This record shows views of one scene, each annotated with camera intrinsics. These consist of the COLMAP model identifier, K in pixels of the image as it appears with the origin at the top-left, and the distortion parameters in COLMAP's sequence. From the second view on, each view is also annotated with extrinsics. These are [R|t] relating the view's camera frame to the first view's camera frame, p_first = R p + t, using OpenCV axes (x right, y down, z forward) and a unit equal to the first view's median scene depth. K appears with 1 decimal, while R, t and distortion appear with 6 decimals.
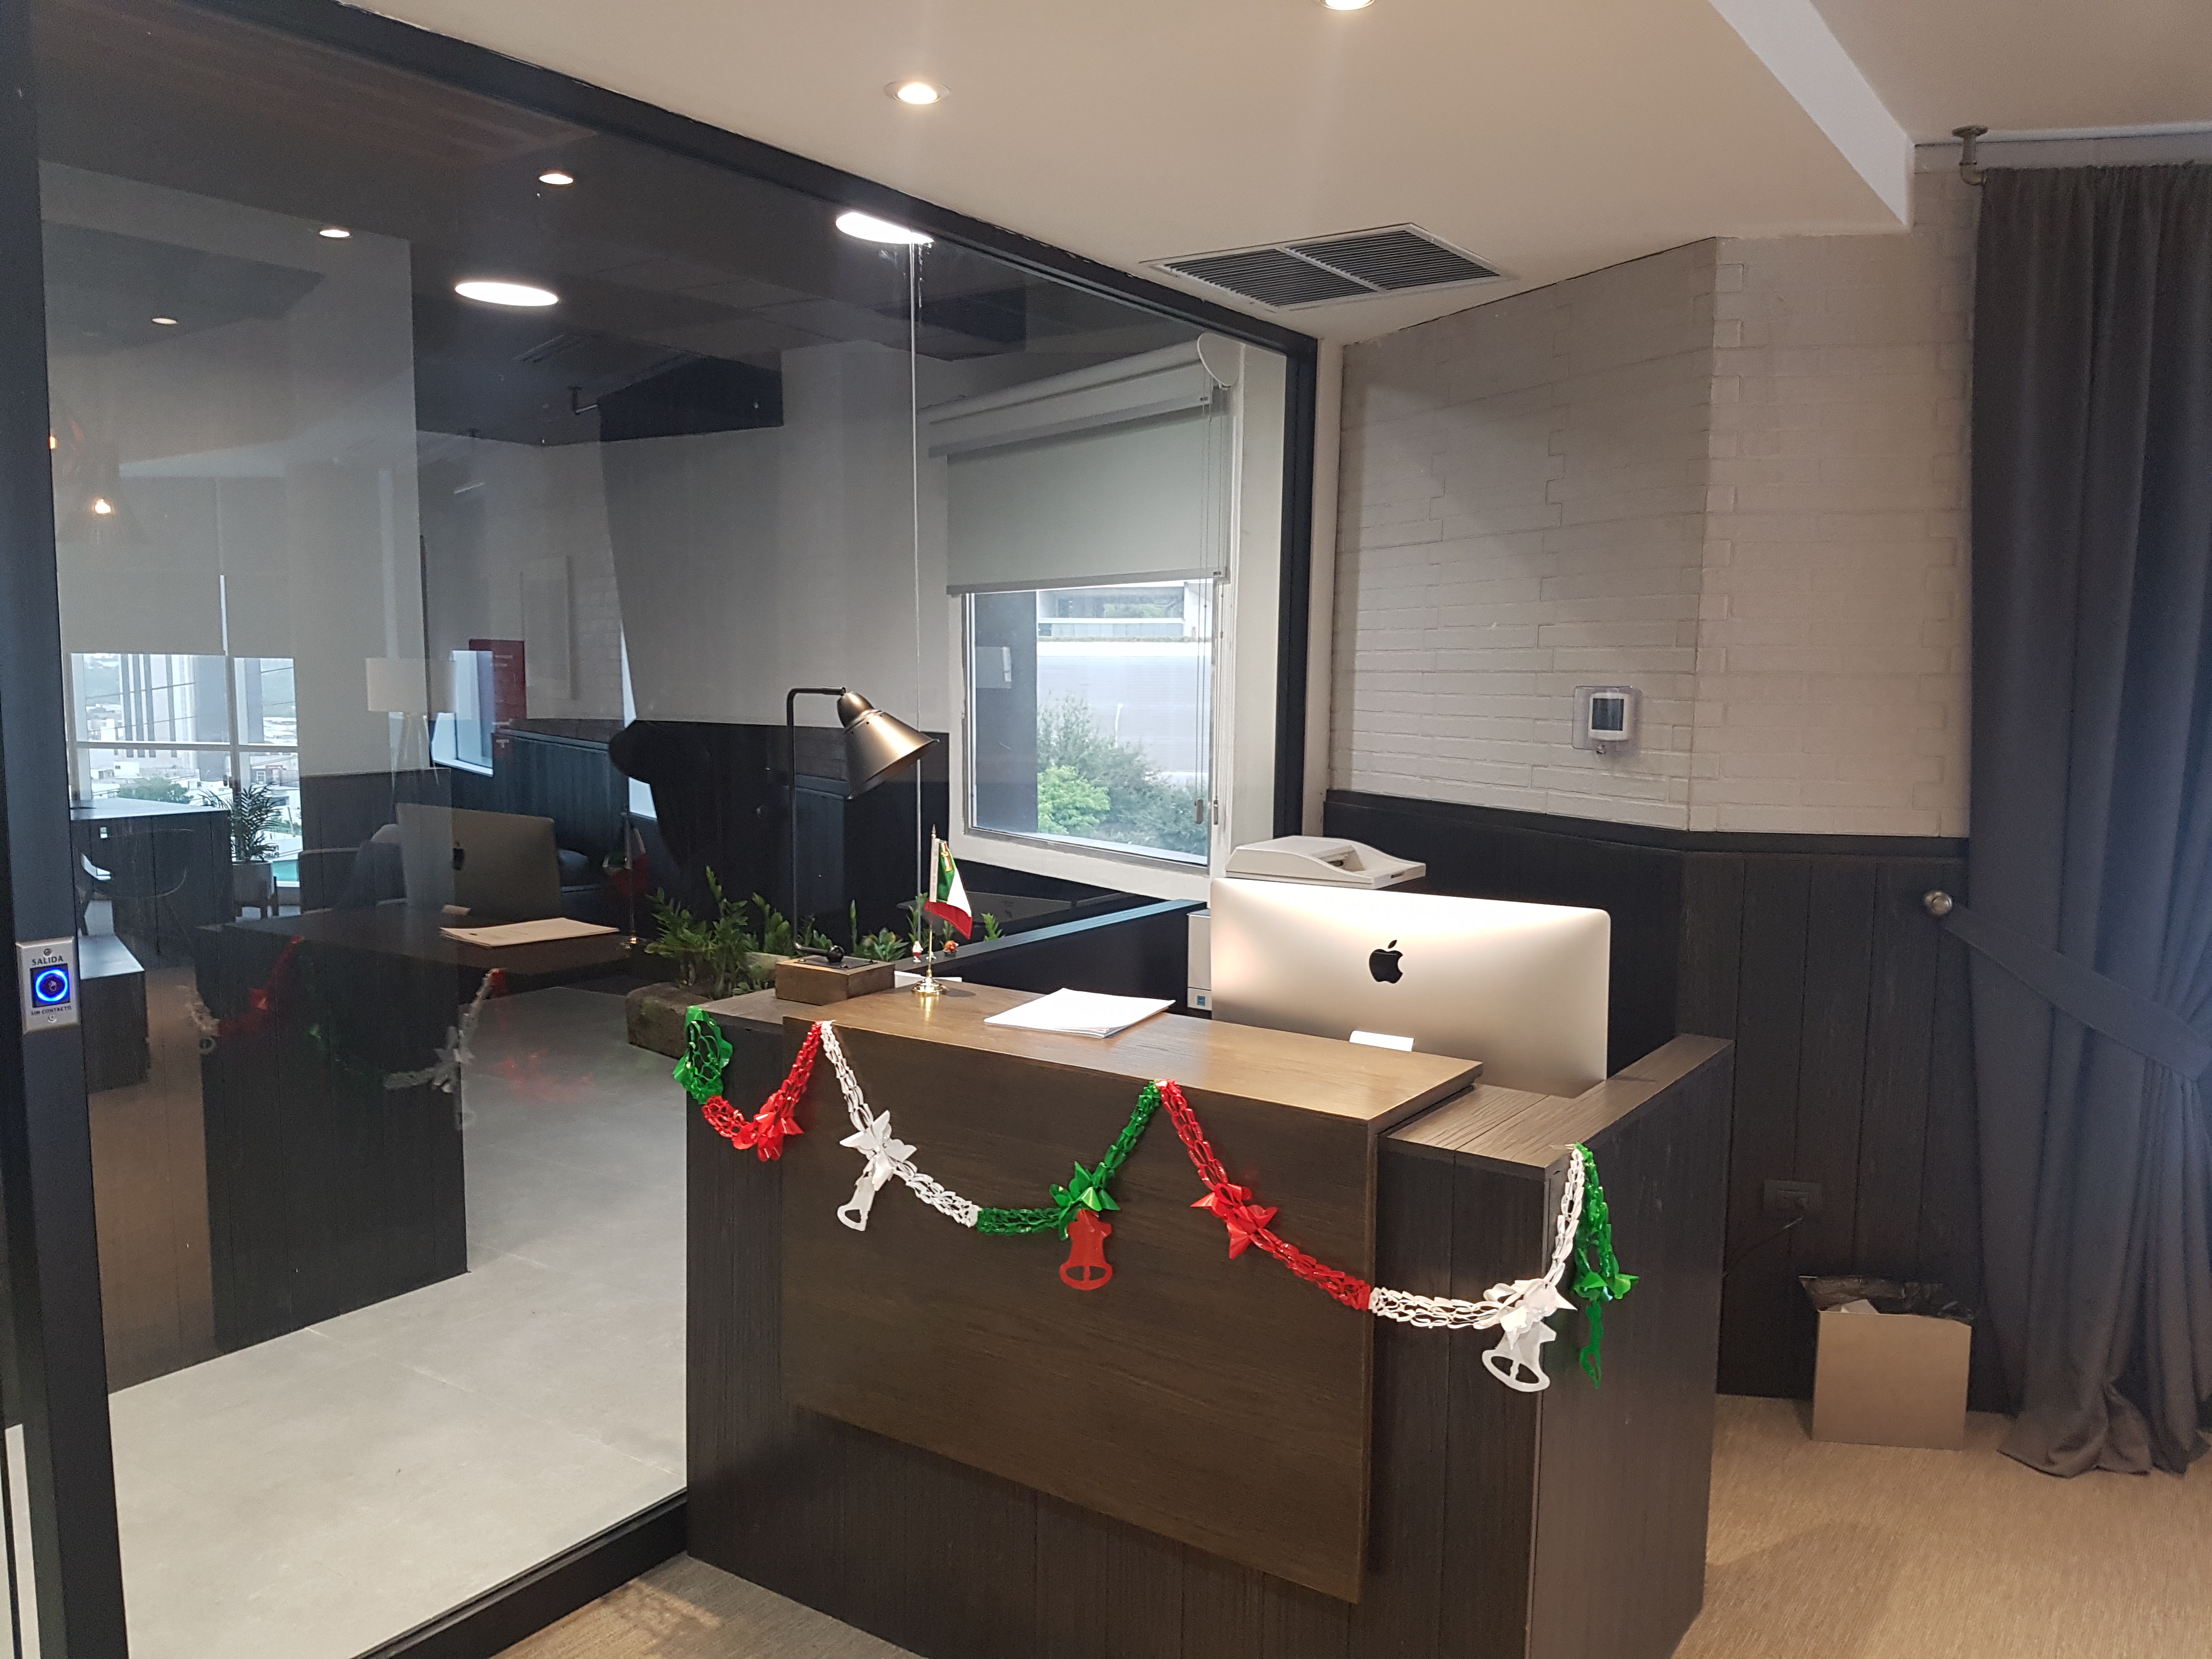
lens RADIAL K [[1699.6, 0, 1100.5], [0, 1699.6, 914.4], [0, 0, 1]] dist [0.170030, -0.273287]
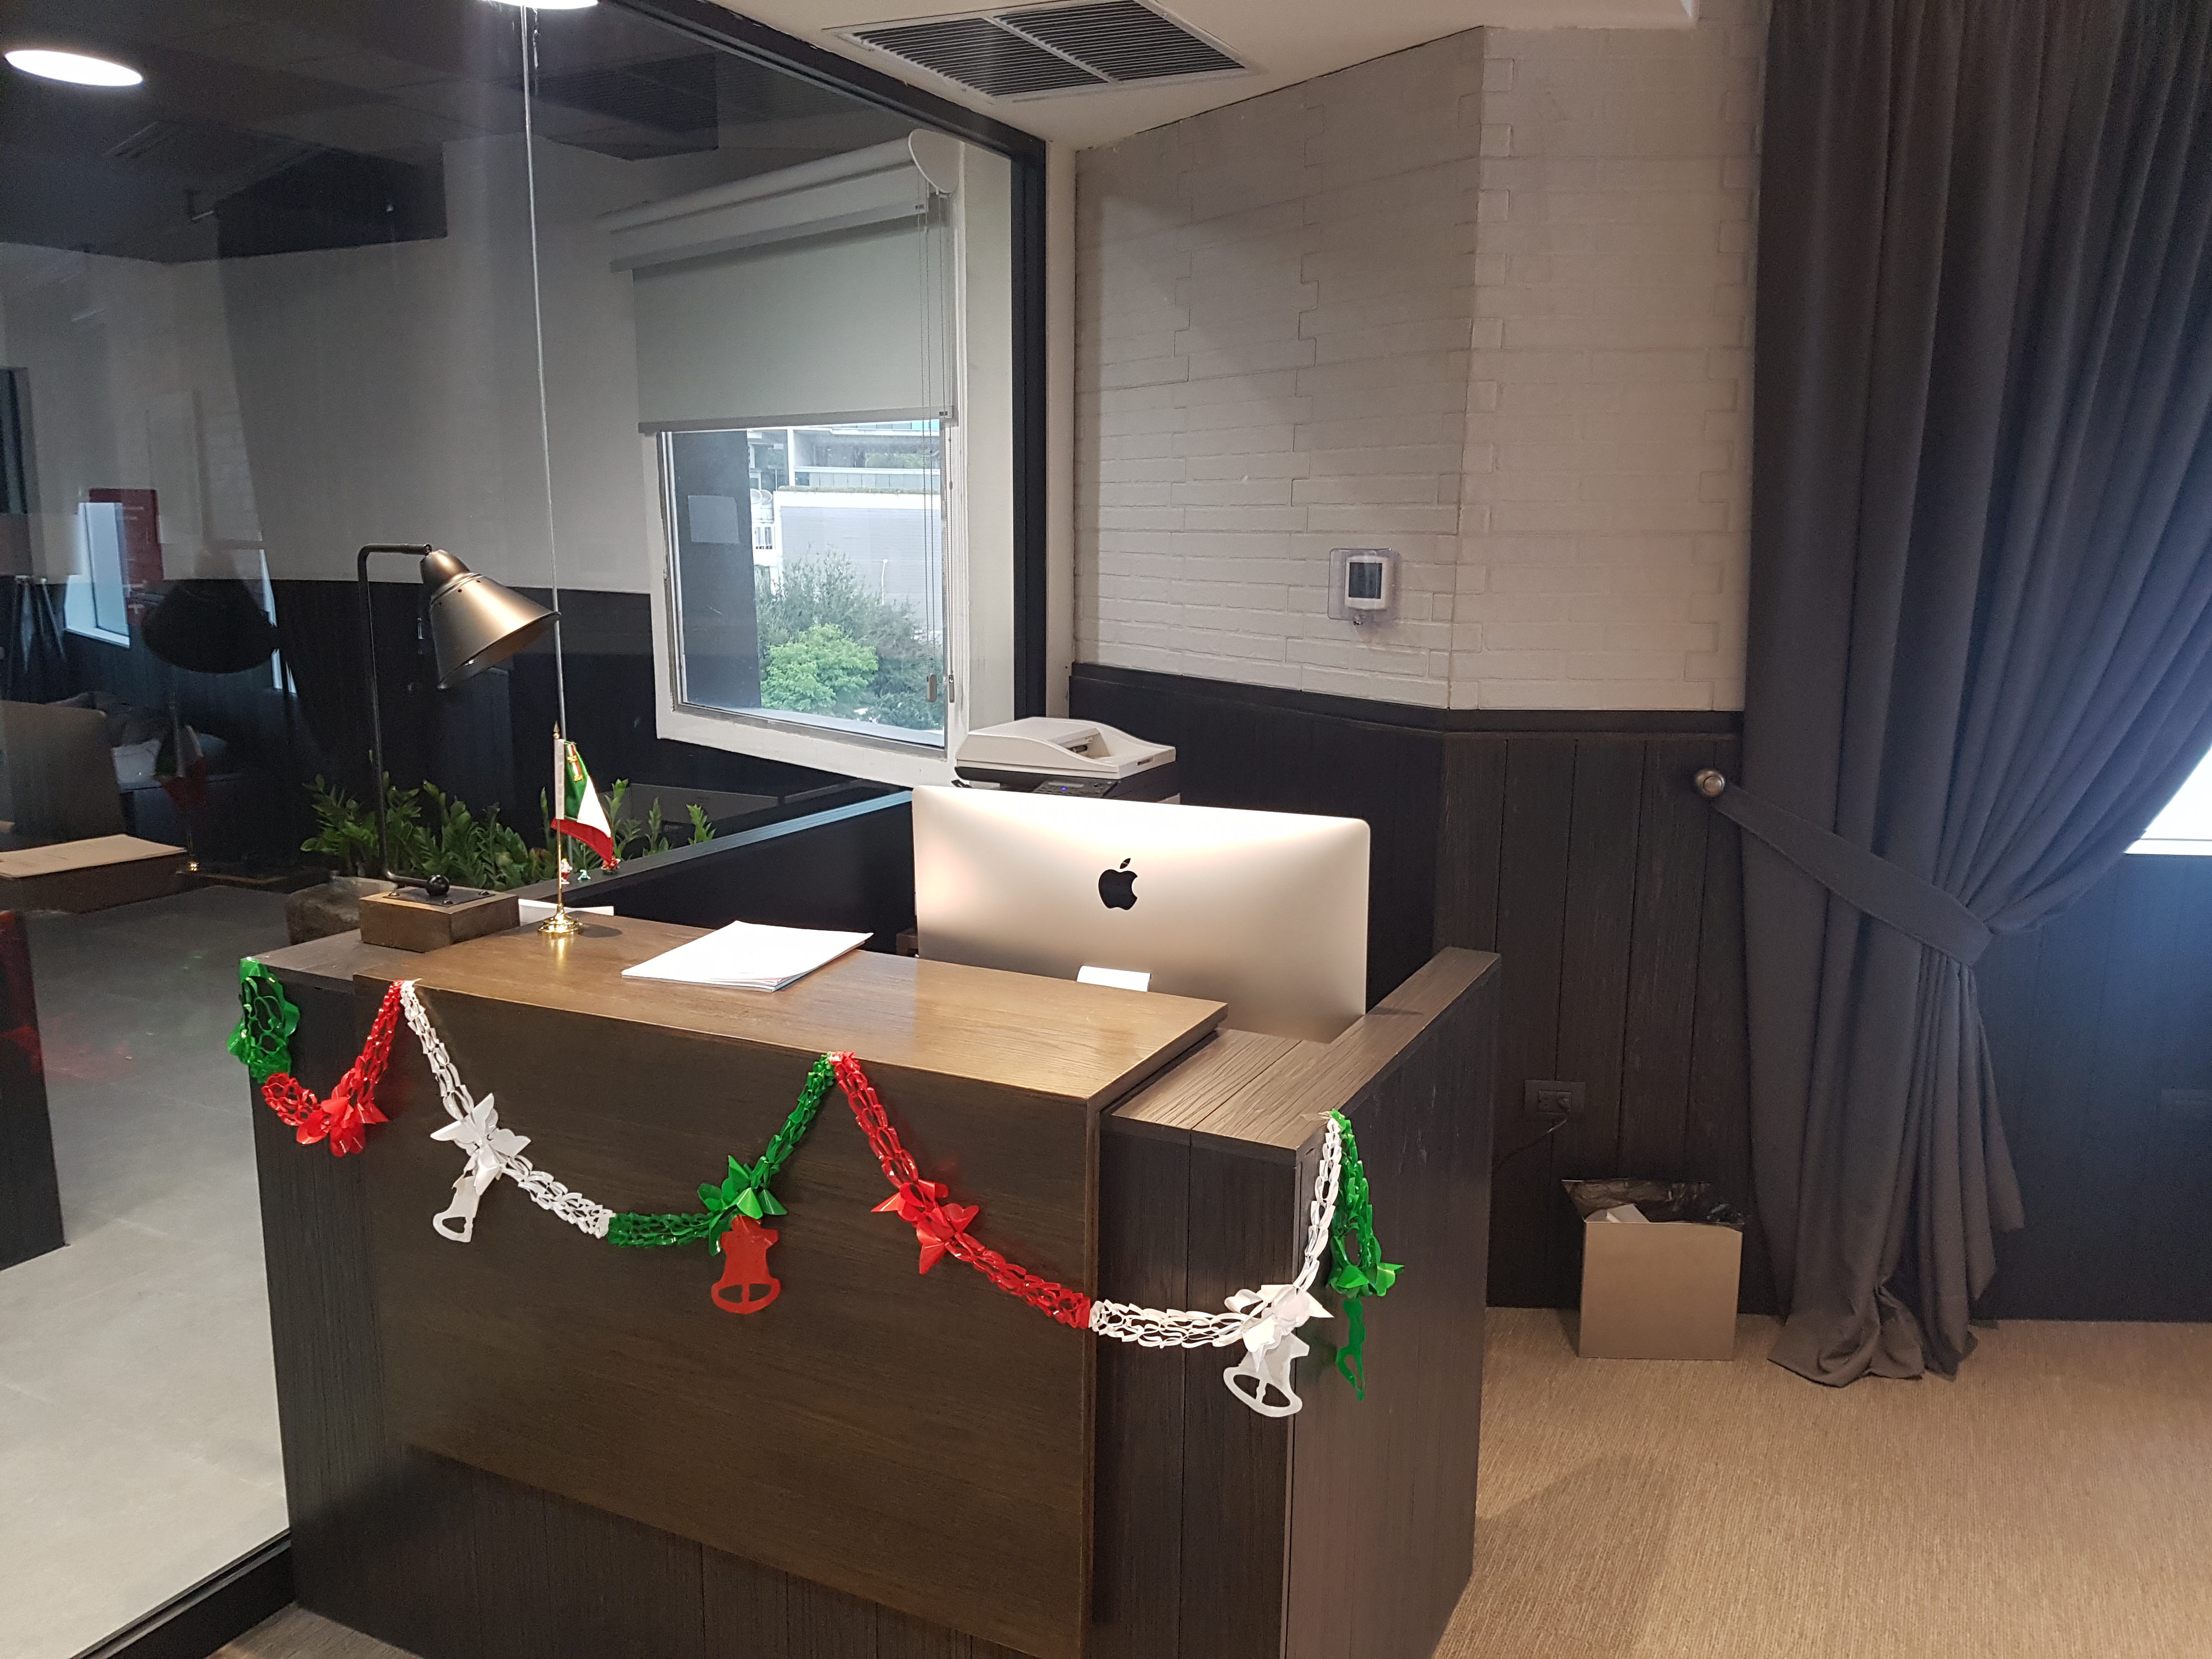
lens RADIAL K [[1683.3, 0, 1104.8], [0, 1683.3, 906.3], [0, 0, 1]] dist [0.253480, -0.501193]
pose [[0.991080, -0.028471, 0.130192, 0.045612], [0.018110, 0.996623, 0.080088, -0.024960], [-0.132033, -0.077016, 0.988249, 0.151987]]
